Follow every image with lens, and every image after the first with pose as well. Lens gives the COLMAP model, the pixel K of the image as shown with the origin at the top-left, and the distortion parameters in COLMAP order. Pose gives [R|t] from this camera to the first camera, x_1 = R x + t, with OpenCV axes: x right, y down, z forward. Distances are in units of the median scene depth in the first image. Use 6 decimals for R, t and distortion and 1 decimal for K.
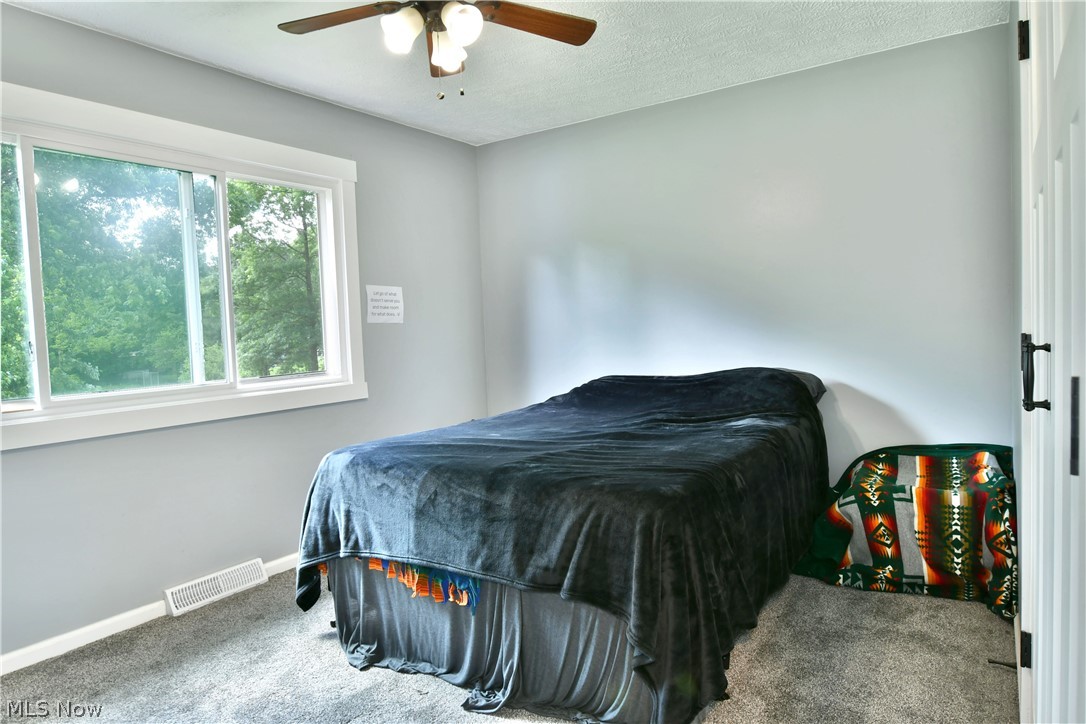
lens RADIAL K [[666.2, 0, 536.9], [0, 666.2, 364.4], [0, 0, 1]] dist [-0.012336, -0.001494]
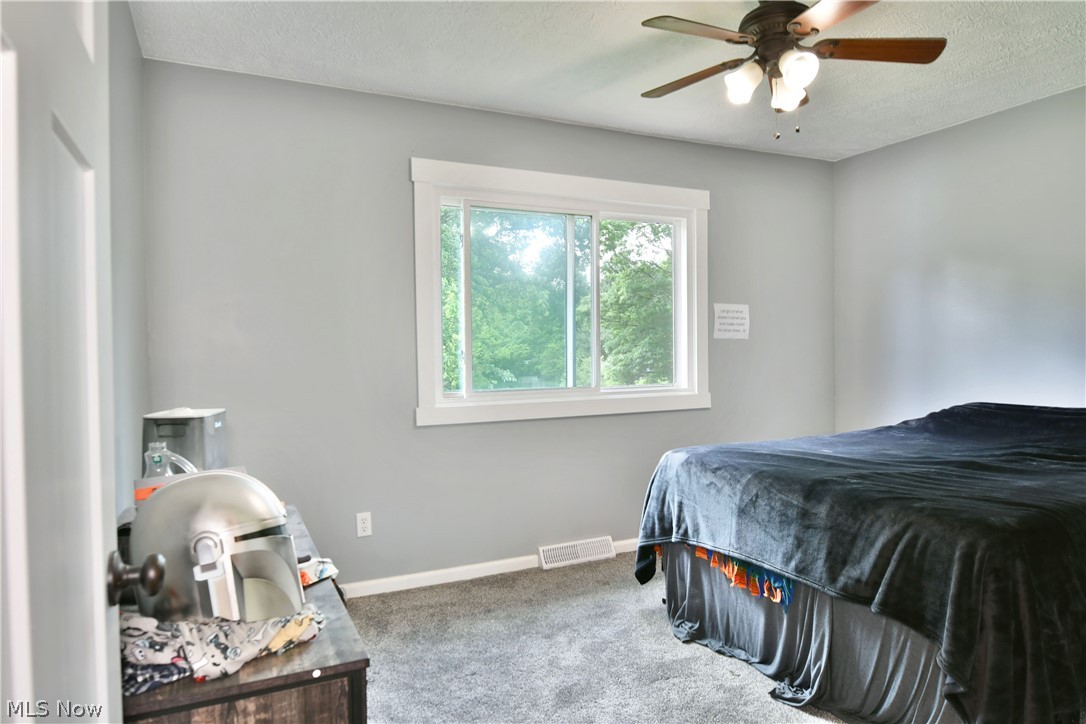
lens RADIAL K [[666.2, 0, 536.9], [0, 666.2, 364.4], [0, 0, 1]] dist [-0.012336, -0.001494]
pose [[0.861530, 0.039639, -0.506156, 0.079568], [-0.049681, 0.998745, -0.006347, 0.002099], [0.505269, 0.030615, 0.862419, -0.131624]]
